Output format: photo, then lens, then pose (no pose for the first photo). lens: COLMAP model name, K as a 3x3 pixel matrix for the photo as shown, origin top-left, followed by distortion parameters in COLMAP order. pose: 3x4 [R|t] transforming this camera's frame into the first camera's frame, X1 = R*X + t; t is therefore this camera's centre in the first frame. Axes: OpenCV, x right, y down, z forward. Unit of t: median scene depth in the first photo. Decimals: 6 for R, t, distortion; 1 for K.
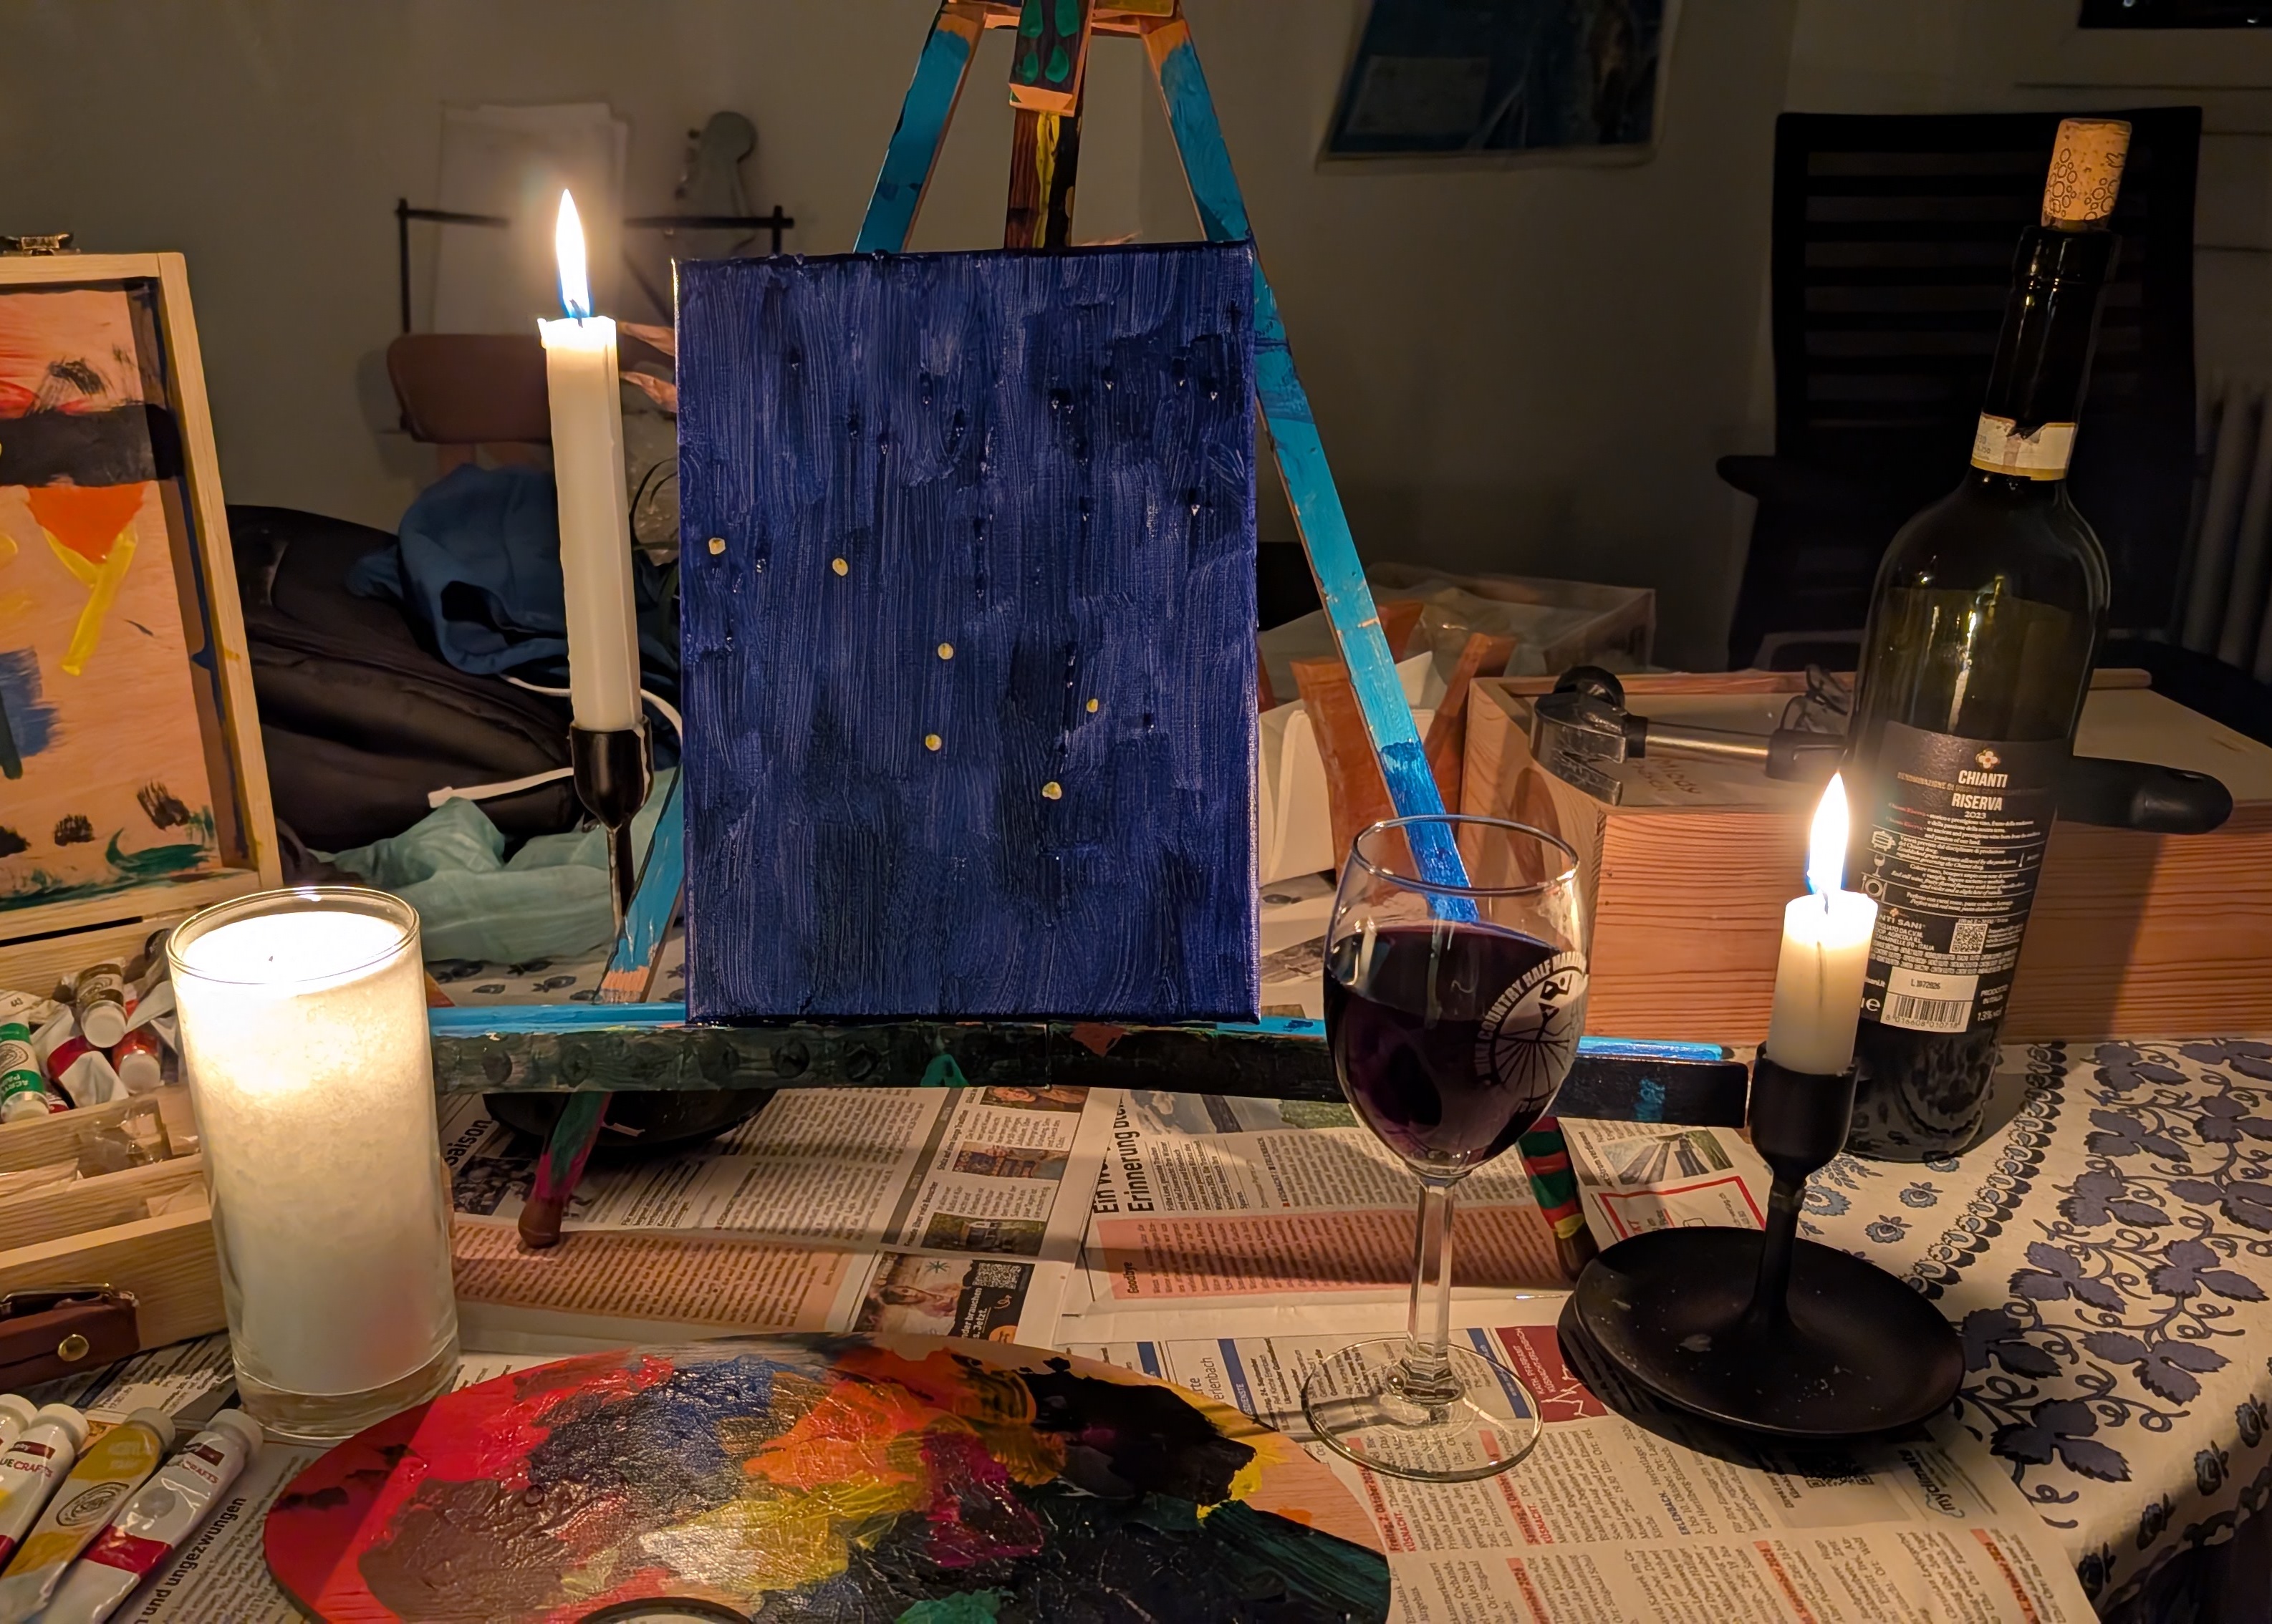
lens RADIAL K [[1923.2, 0, 1027.1], [0, 1923.2, 853.1], [0, 0, 1]] dist [0.006357, -0.016632]
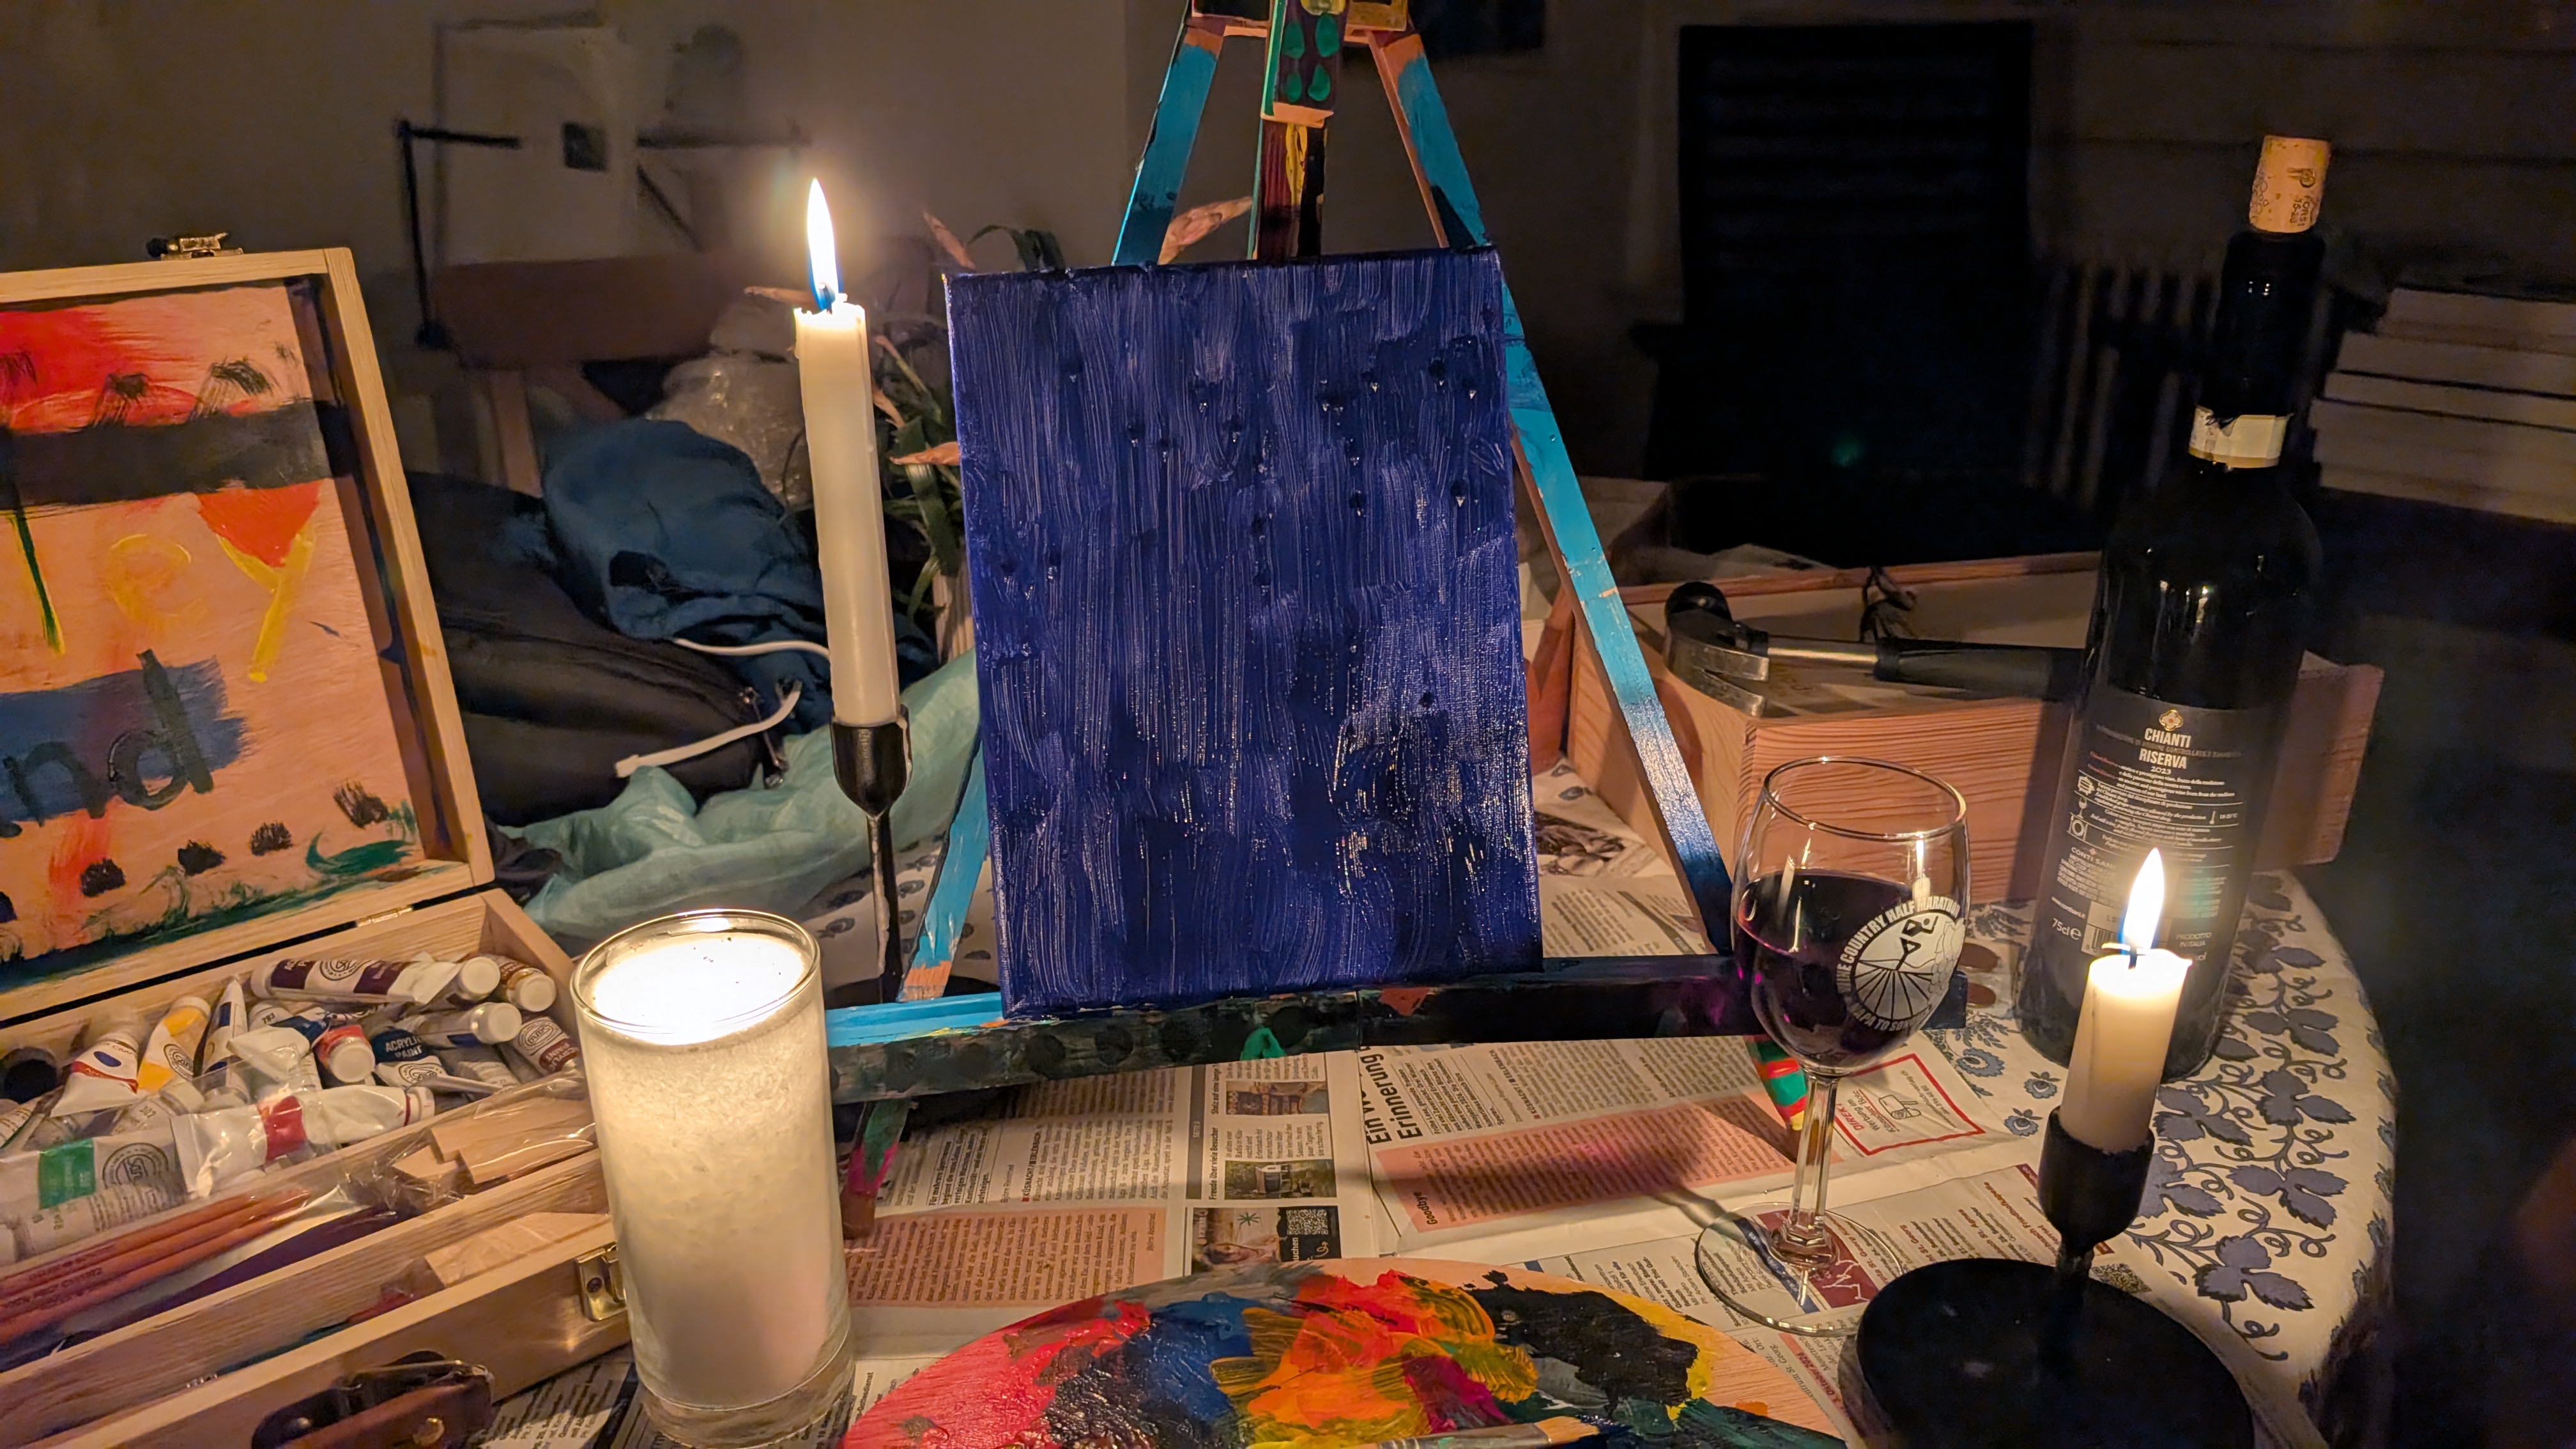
lens RADIAL K [[1727.3, 0, 1237.0], [0, 1727.3, 722.9], [0, 0, 1]] dist [-0.004694, 0.006100]
pose [[0.985065, -0.067215, 0.158520, -0.185887], [0.061975, 0.997363, 0.037771, -0.094508], [-0.160641, -0.027383, 0.986633, 0.066857]]
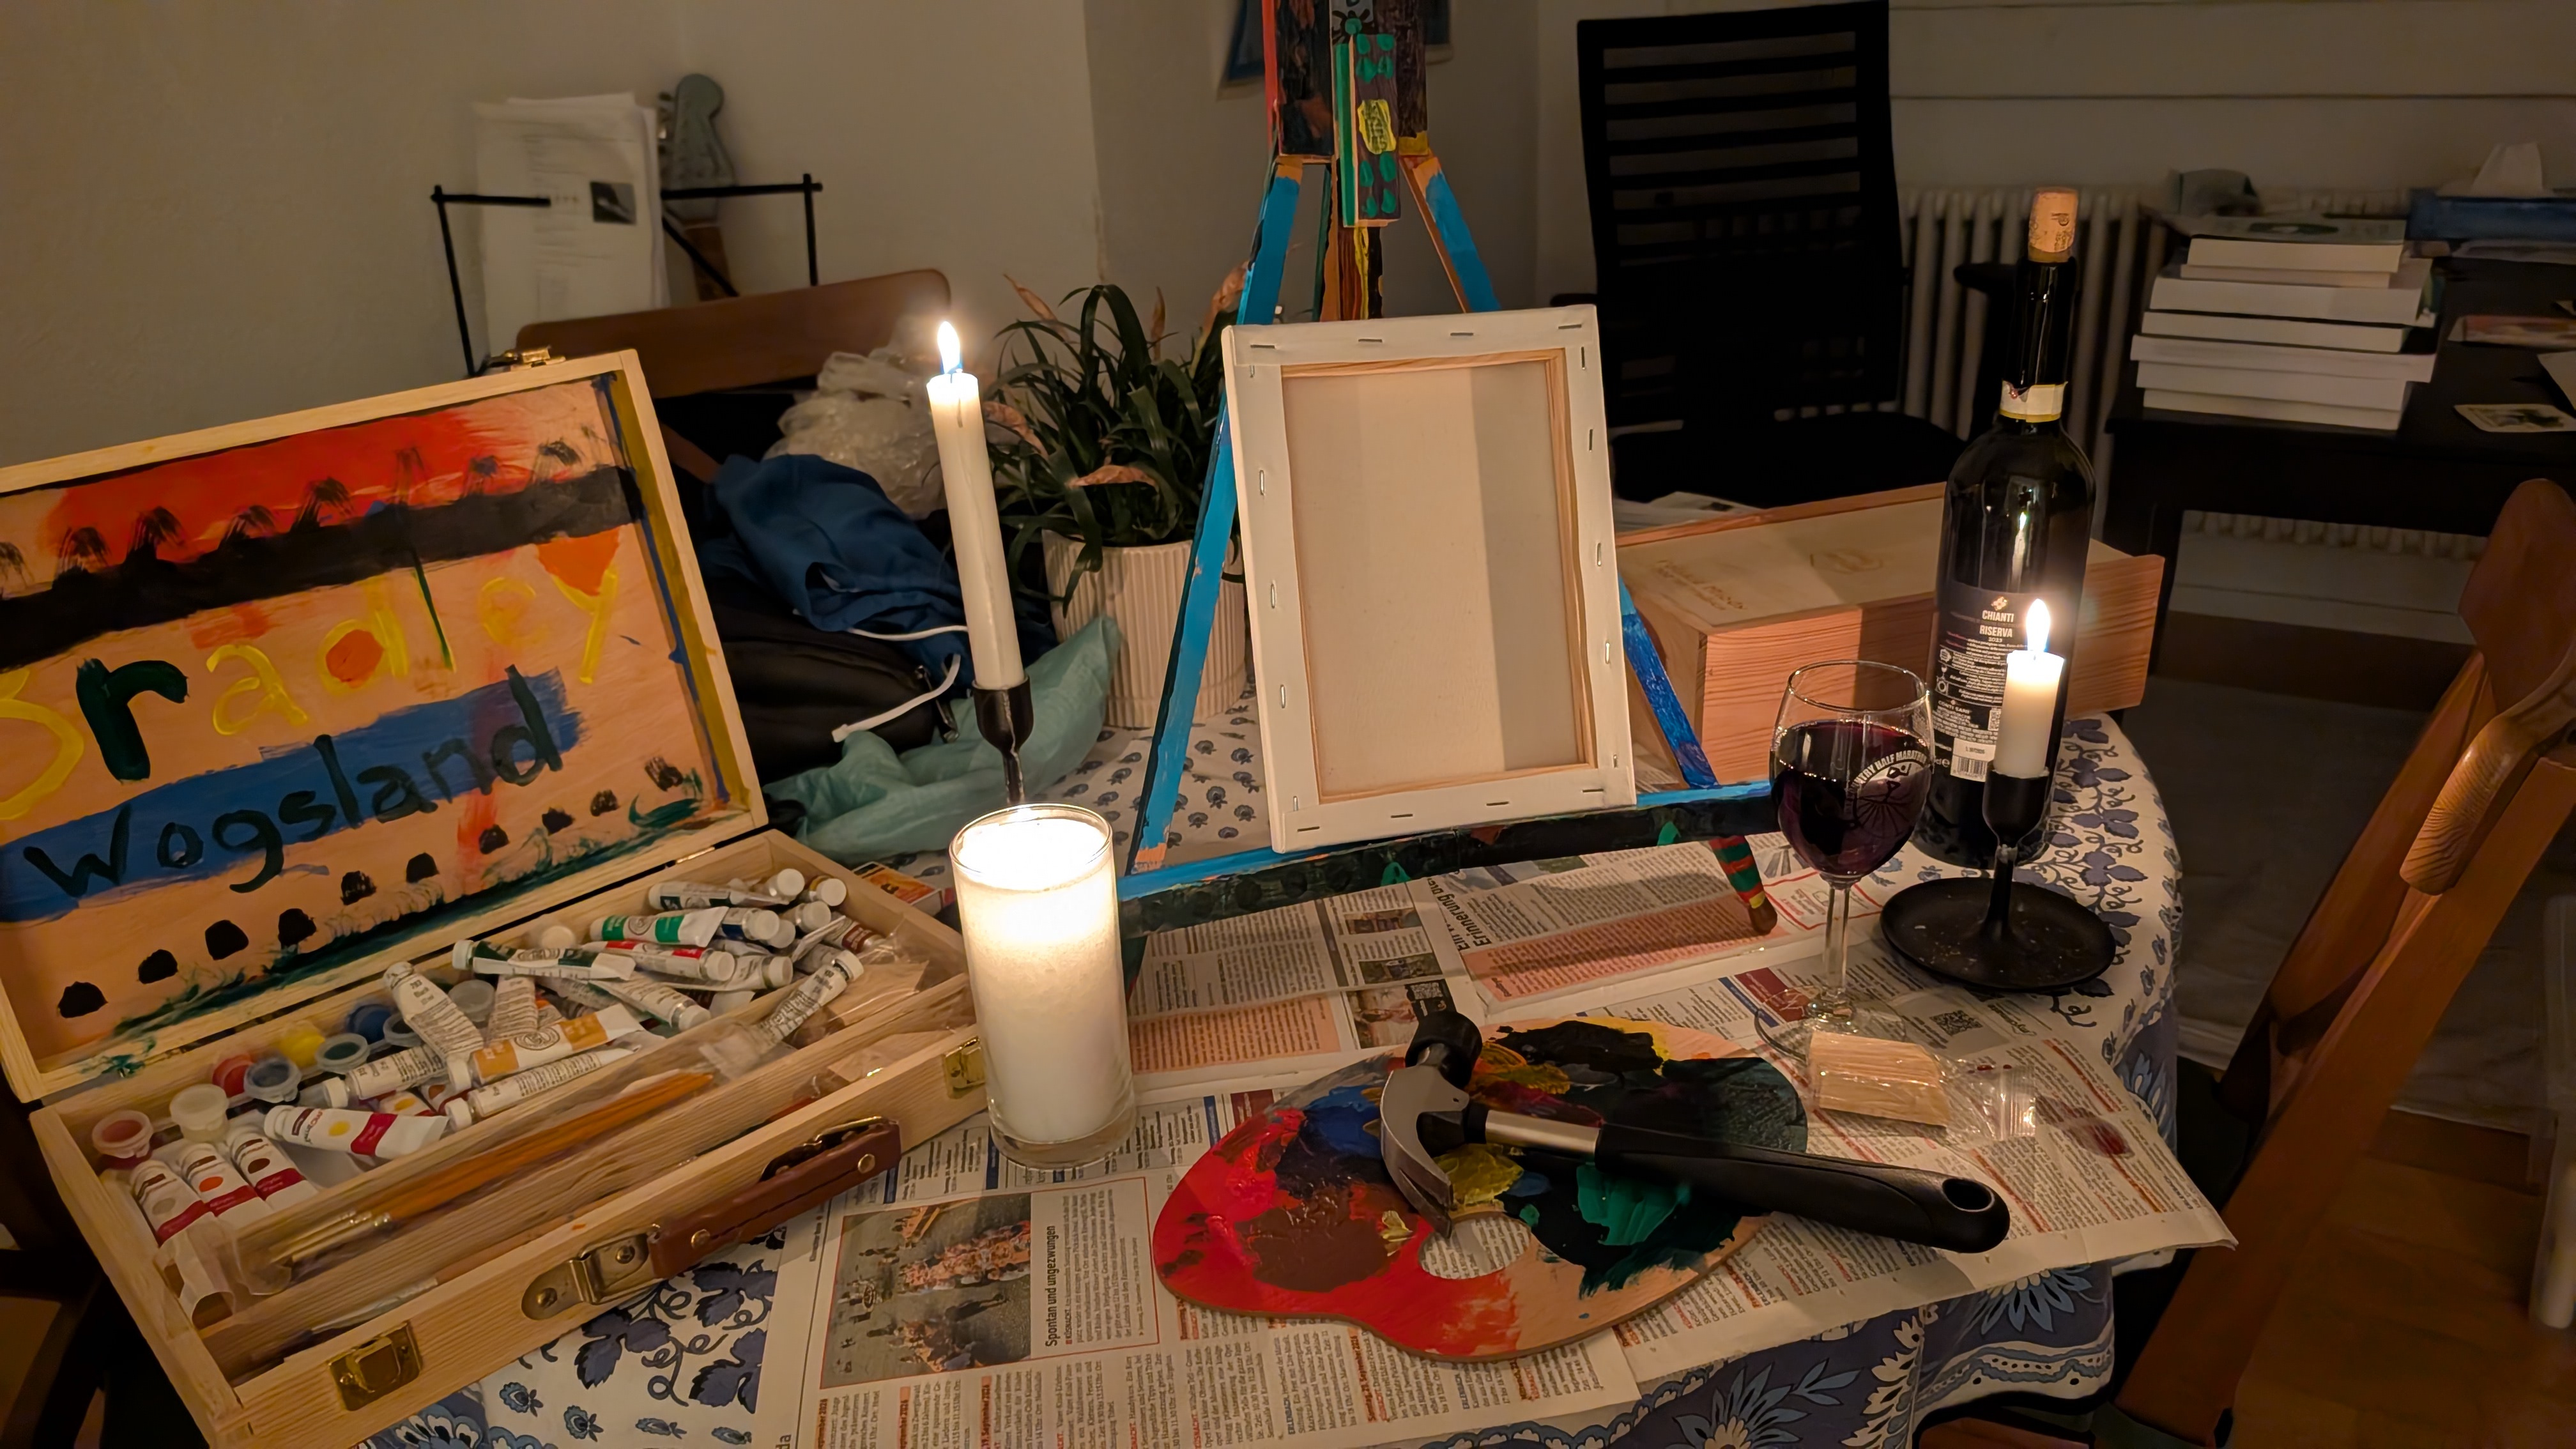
lens RADIAL K [[1727.3, 0, 1266.4], [0, 1727.3, 734.5], [0, 0, 1]] dist [-0.004694, 0.006100]
pose [[0.965933, -0.147853, 0.212397, -0.392229], [0.136221, 0.988309, 0.068477, -0.097568], [-0.220039, -0.037211, 0.974781, -0.286876]]
